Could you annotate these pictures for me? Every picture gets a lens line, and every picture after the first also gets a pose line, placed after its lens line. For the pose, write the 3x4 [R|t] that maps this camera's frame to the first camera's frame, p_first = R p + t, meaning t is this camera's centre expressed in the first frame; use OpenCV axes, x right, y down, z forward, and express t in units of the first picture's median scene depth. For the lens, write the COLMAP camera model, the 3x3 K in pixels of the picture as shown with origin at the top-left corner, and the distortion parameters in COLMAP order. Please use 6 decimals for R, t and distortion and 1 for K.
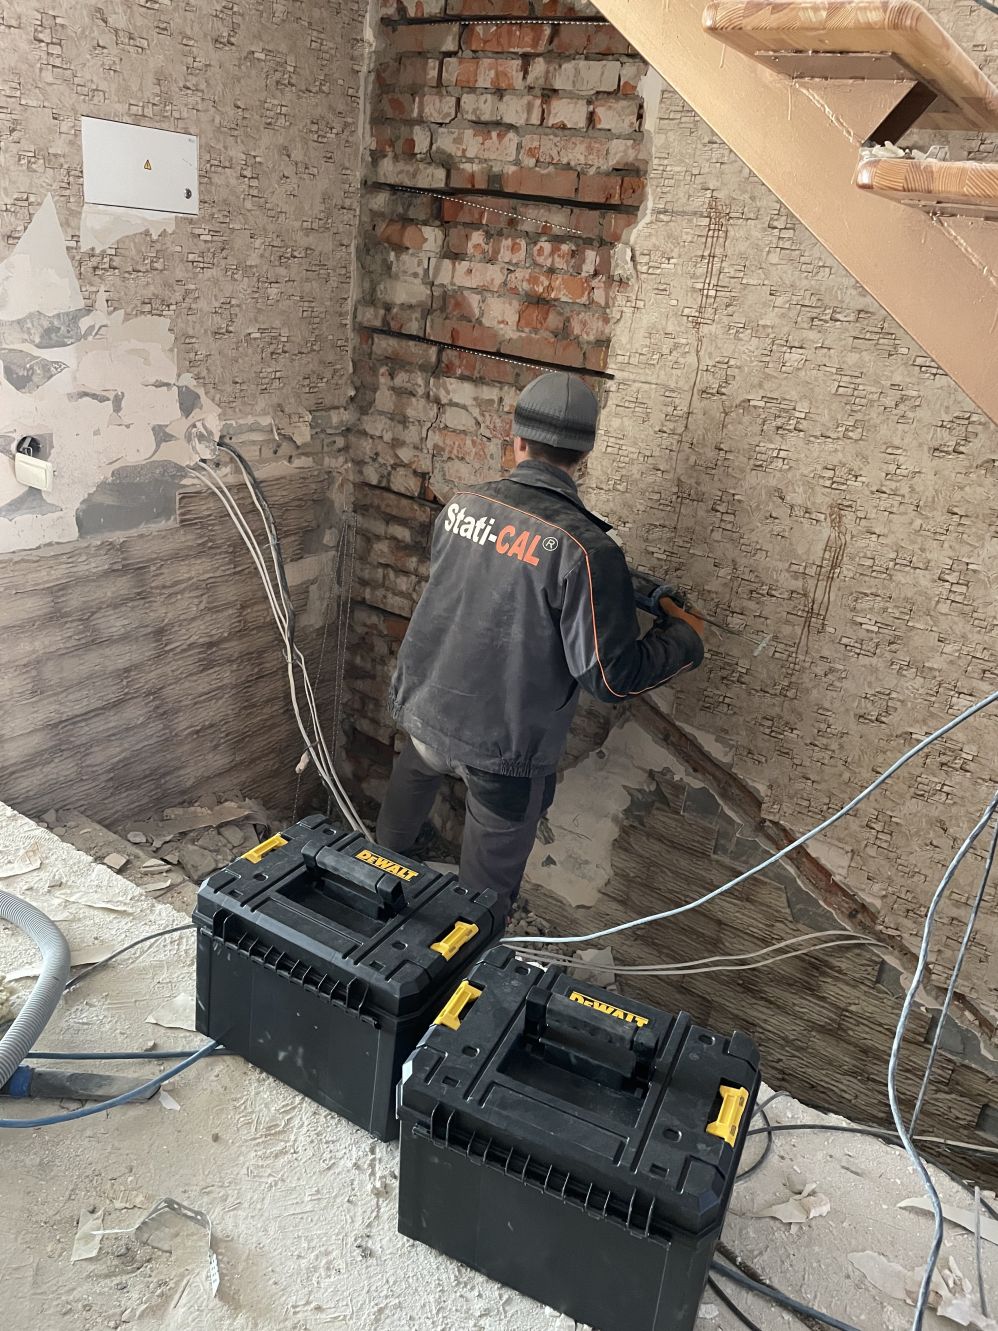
lens RADIAL K [[982.0, 0, 499.4], [0, 982.0, 692.0], [0, 0, 1]] dist [0.074733, -0.081240]
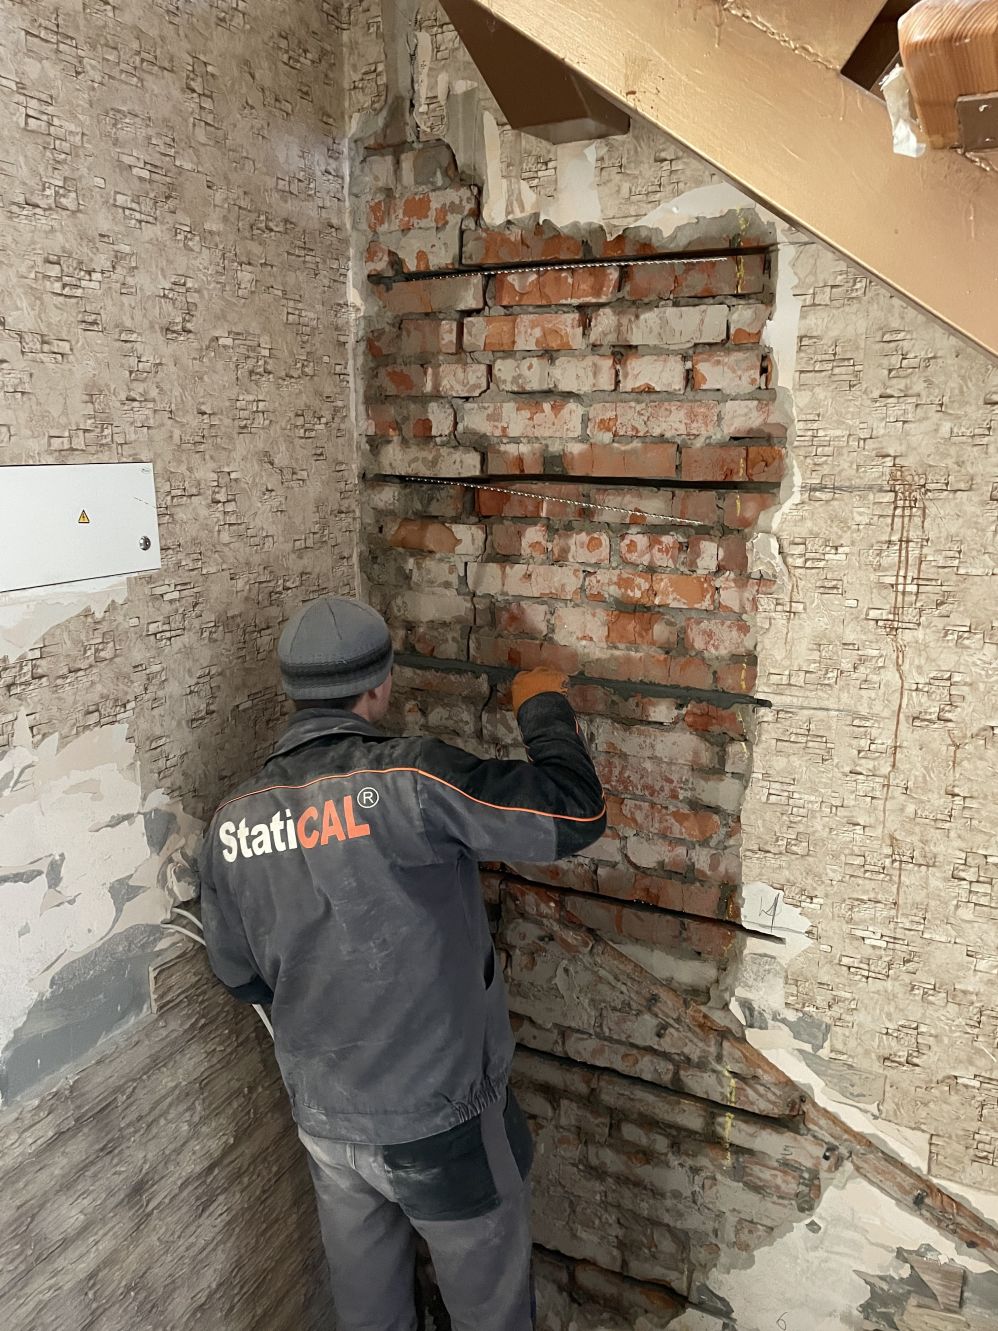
lens RADIAL K [[982.0, 0, 499.4], [0, 982.0, 692.0], [0, 0, 1]] dist [0.074733, -0.081240]
pose [[0.985490, -0.131159, 0.107737, -0.149462], [0.147188, 0.976473, -0.157592, -0.242560], [-0.084532, 0.171163, 0.981610, 0.318899]]
